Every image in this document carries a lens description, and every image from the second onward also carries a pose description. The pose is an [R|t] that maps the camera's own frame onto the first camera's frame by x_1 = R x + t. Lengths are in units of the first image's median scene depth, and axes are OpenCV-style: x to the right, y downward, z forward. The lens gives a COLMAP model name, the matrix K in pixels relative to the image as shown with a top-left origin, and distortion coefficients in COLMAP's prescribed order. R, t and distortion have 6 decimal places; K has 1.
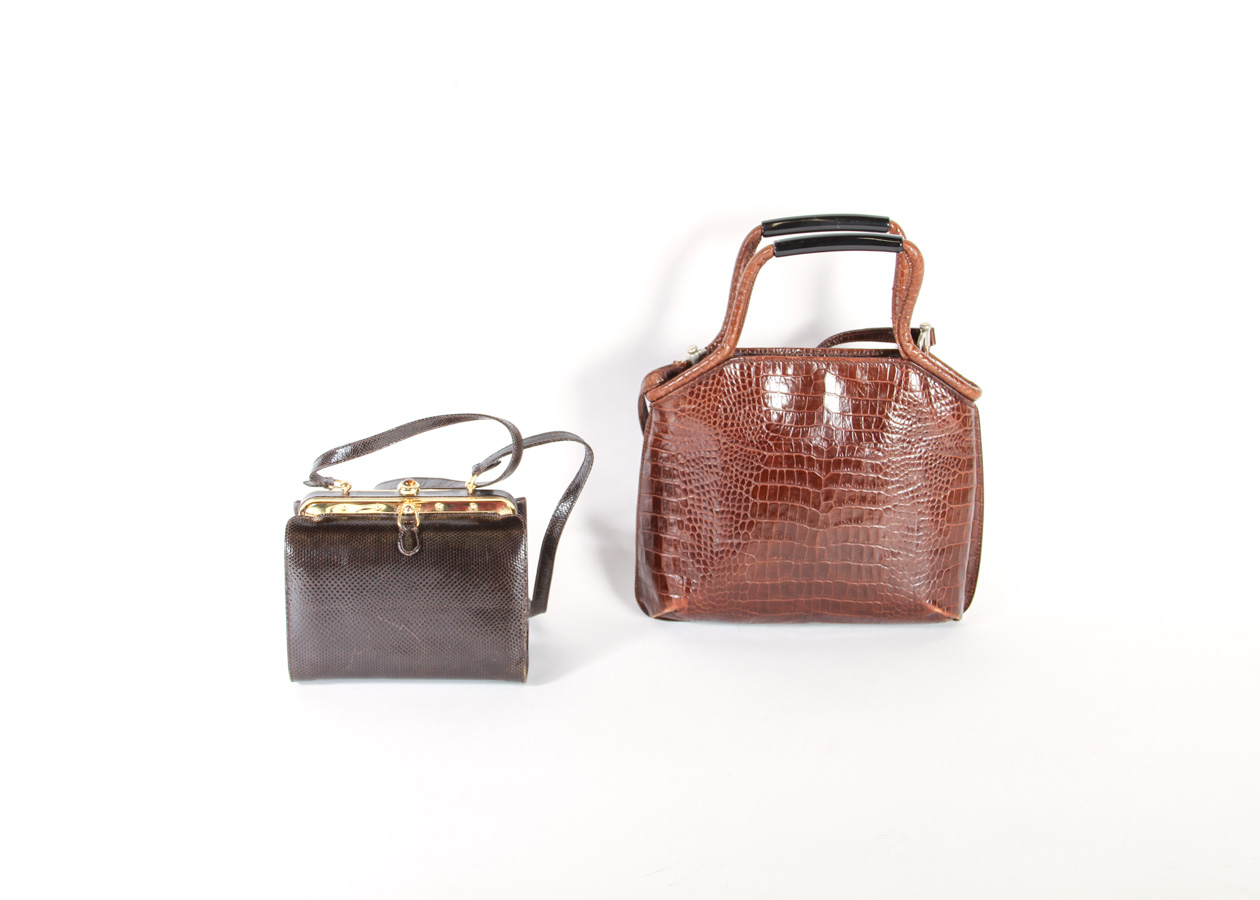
lens RADIAL K [[1770.6, 0, 626.0], [0, 1770.6, 440.8], [0, 0, 1]] dist [0.043216, 0.000000]
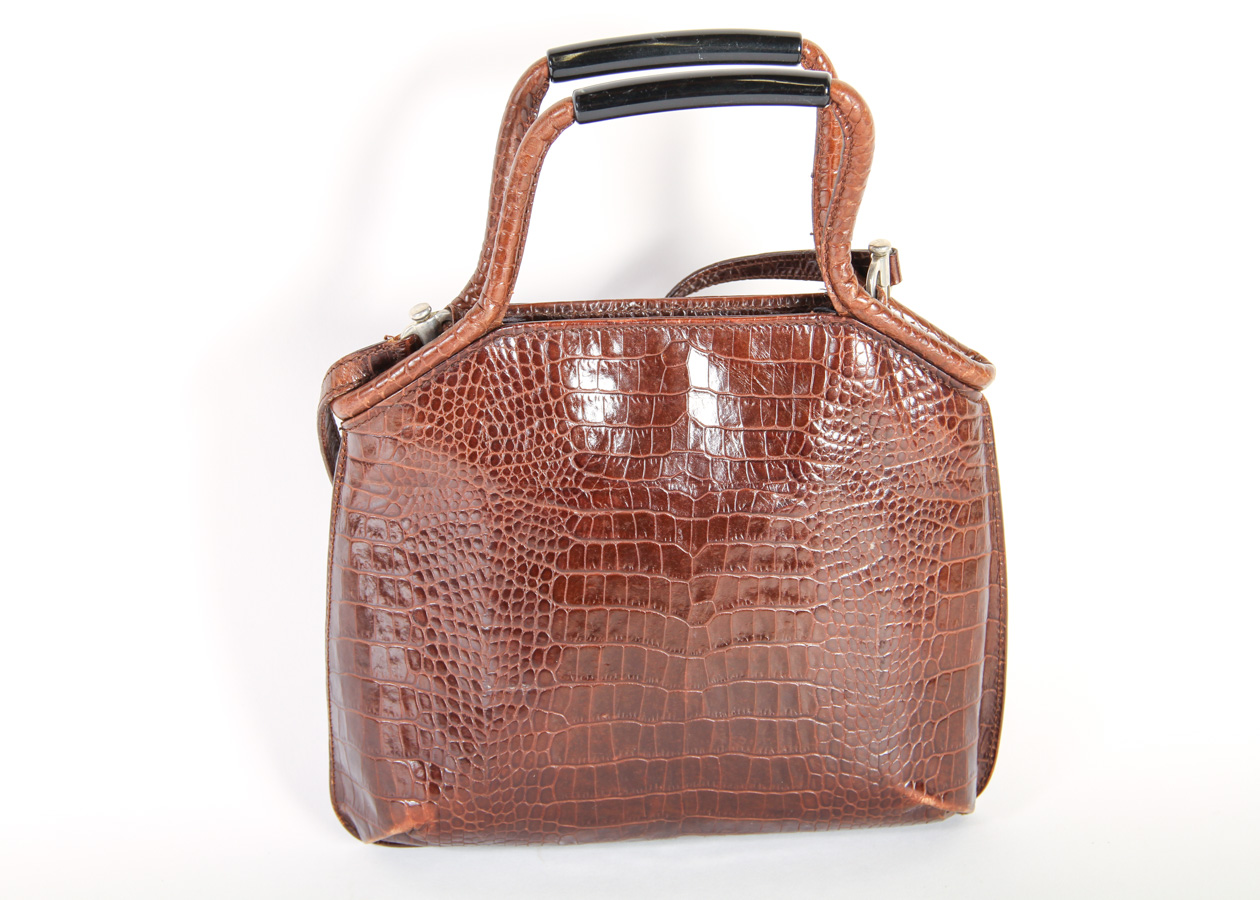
lens RADIAL K [[3152.4, 0, 630.9], [0, 3152.4, 456.8], [0, 0, 1]] dist [0.322669, 0.000000]
pose [[0.994757, -0.045917, 0.091378, 0.012954], [0.044332, 0.998830, 0.019308, -0.025191], [-0.092158, -0.015156, 0.995629, 0.106320]]
